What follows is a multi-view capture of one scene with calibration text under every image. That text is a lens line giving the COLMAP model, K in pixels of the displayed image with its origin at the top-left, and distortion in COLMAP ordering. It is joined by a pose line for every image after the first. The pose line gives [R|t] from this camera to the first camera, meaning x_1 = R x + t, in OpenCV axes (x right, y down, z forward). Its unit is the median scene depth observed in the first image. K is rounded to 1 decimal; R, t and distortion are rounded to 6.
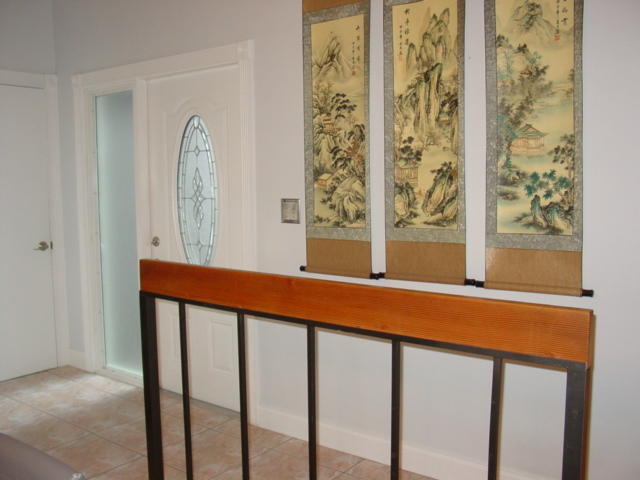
lens RADIAL K [[636.8, 0, 320.0], [0, 636.8, 240.0], [0, 0, 1]] dist [-0.212622, 0.262363]
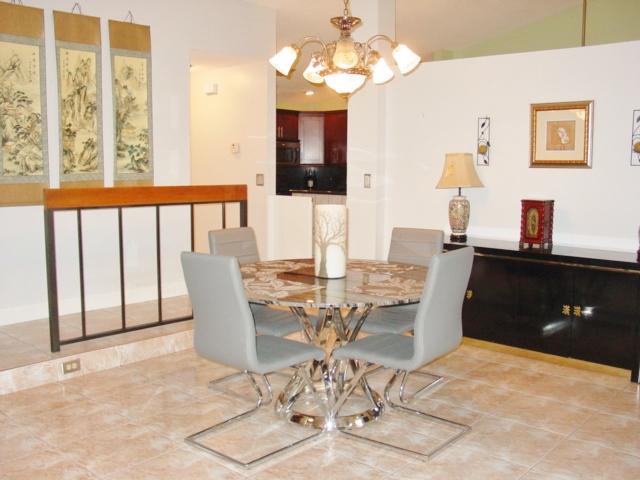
lens RADIAL K [[636.8, 0, 320.0], [0, 636.8, 240.0], [0, 0, 1]] dist [-0.212622, 0.262363]
pose [[0.094991, -0.099352, 0.990508, -1.618316], [0.091056, 0.991703, 0.090739, 0.076333], [-0.991305, 0.081572, 0.103249, 0.129996]]
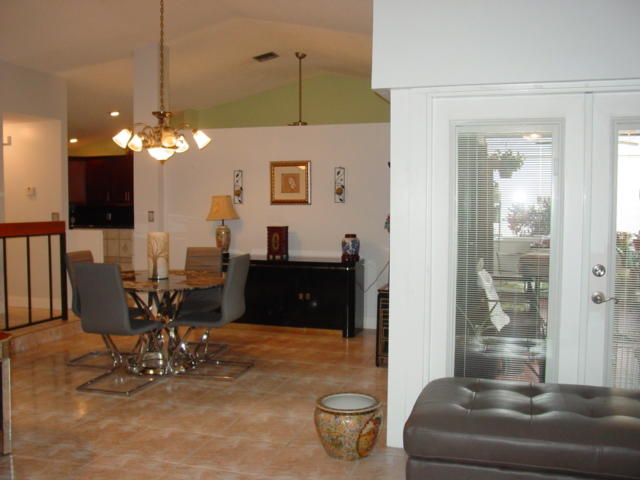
lens RADIAL K [[636.8, 0, 320.0], [0, 636.8, 240.0], [0, 0, 1]] dist [-0.212622, 0.262363]
pose [[-0.339451, -0.043499, 0.939617, -2.344859], [0.096857, 0.992004, 0.080916, 0.039310], [-0.935624, 0.118475, -0.332523, 0.405433]]
